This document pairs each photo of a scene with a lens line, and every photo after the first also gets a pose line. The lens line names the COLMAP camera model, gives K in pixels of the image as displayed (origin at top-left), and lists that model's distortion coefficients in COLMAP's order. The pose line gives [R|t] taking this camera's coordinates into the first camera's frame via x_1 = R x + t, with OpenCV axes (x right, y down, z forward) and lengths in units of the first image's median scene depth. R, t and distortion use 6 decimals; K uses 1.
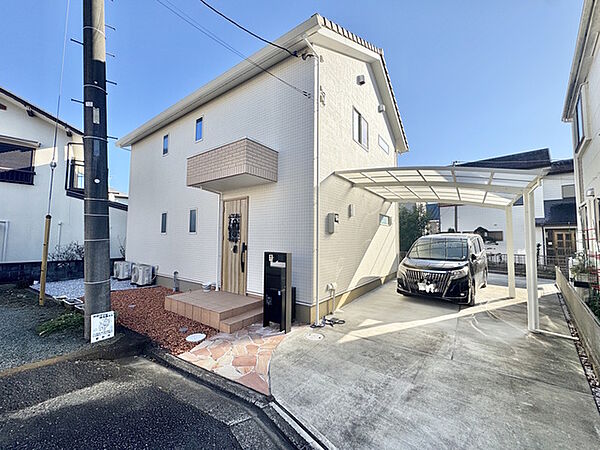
lens RADIAL K [[237.6, 0, 300.0], [0, 237.6, 225.0], [0, 0, 1]] dist [-0.003102, 0.000271]
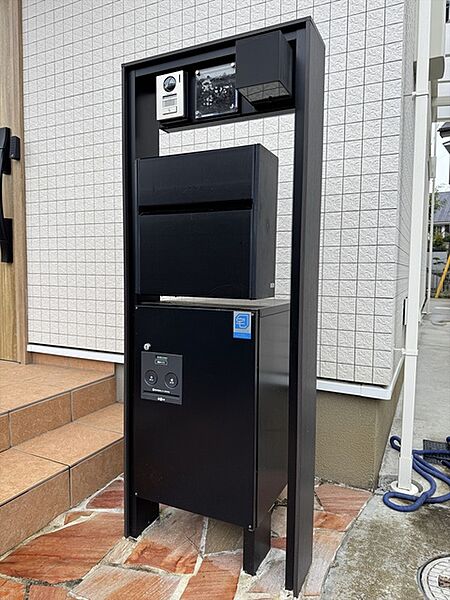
lens RADIAL K [[426.4, 0, 225.0], [0, 426.4, 300.0], [0, 0, 1]] dist [0.001148, 0.000321]
pose [[0.986137, -0.010311, 0.165613, -0.104250], [-0.010710, 0.992032, 0.125533, 0.179887], [-0.165587, -0.125567, 0.978169, 0.561254]]
